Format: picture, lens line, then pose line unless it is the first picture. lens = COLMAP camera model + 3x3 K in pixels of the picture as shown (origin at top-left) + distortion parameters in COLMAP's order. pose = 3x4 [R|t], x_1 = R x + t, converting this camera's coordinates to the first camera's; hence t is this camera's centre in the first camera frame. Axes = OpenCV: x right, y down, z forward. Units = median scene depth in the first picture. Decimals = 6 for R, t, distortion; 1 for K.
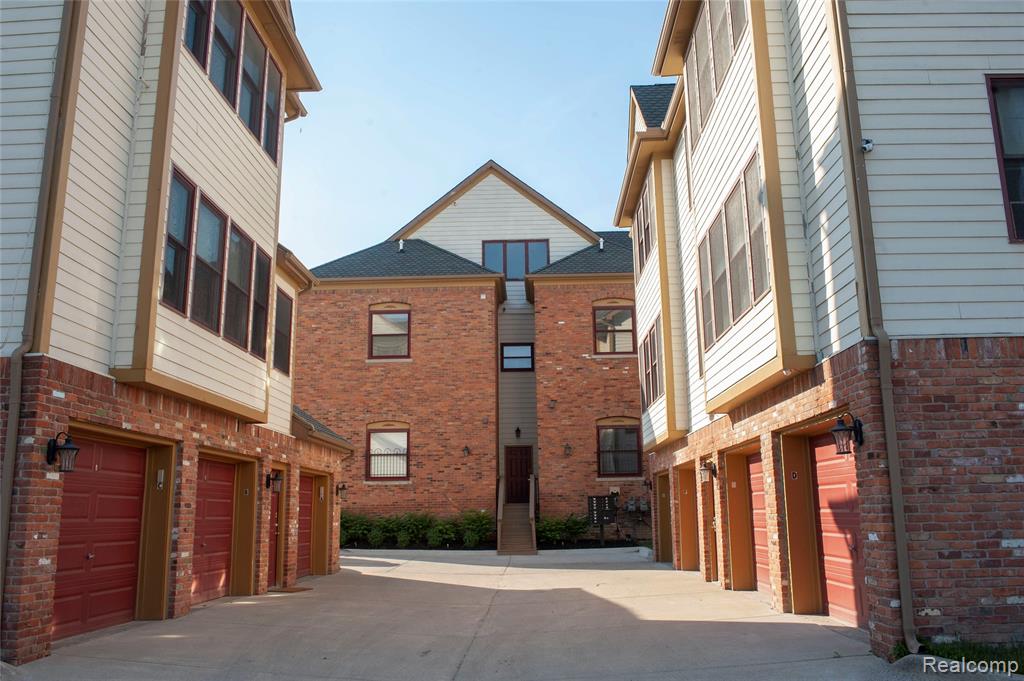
lens RADIAL K [[804.7, 0, 511.2], [0, 804.7, 343.7], [0, 0, 1]] dist [-0.054724, 0.027875]
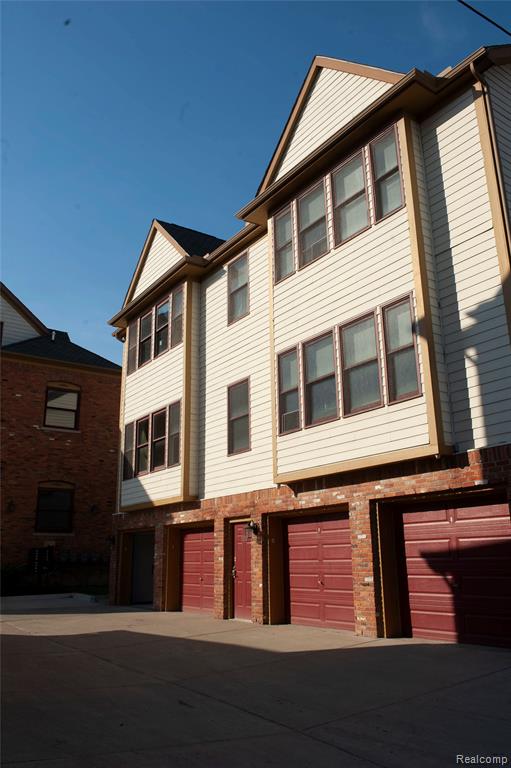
lens RADIAL K [[603.5, 0, 254.8], [0, 603.5, 381.7], [0, 0, 1]] dist [-0.054724, 0.027875]
pose [[0.801748, 0.171613, 0.572494, -0.351334], [-0.119340, 0.984567, -0.128008, 0.052806], [-0.585626, 0.034308, 0.809855, 0.227240]]
